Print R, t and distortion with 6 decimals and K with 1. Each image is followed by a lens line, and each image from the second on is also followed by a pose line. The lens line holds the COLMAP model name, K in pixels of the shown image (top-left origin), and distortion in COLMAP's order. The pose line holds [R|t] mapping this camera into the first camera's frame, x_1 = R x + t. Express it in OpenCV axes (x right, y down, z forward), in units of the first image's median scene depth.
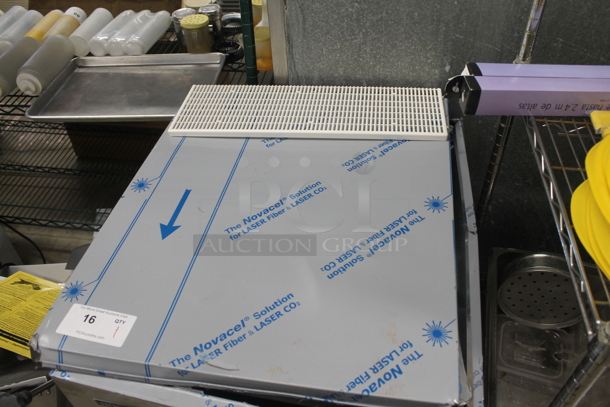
lens RADIAL K [[515.4, 0, 305.0], [0, 515.4, 203.5], [0, 0, 1]] dist [-0.165580, 0.148460]
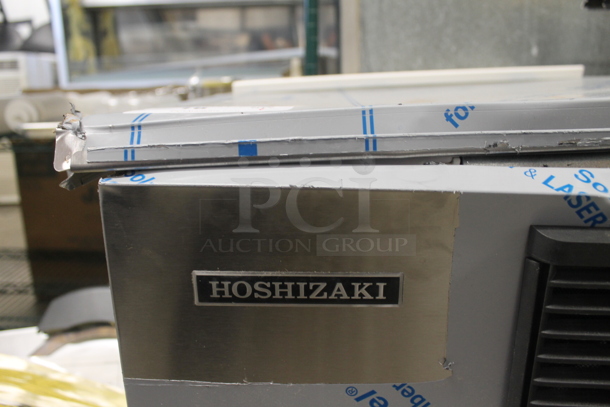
lens RADIAL K [[502.4, 0, 298.8], [0, 502.4, 204.1], [0, 0, 1]] dist [-0.172633, 0.137691]
pose [[0.991703, -0.018212, 0.127250, -0.285088], [0.076518, 0.879067, -0.470518, 0.389668], [-0.103293, 0.476351, 0.873167, 0.451215]]
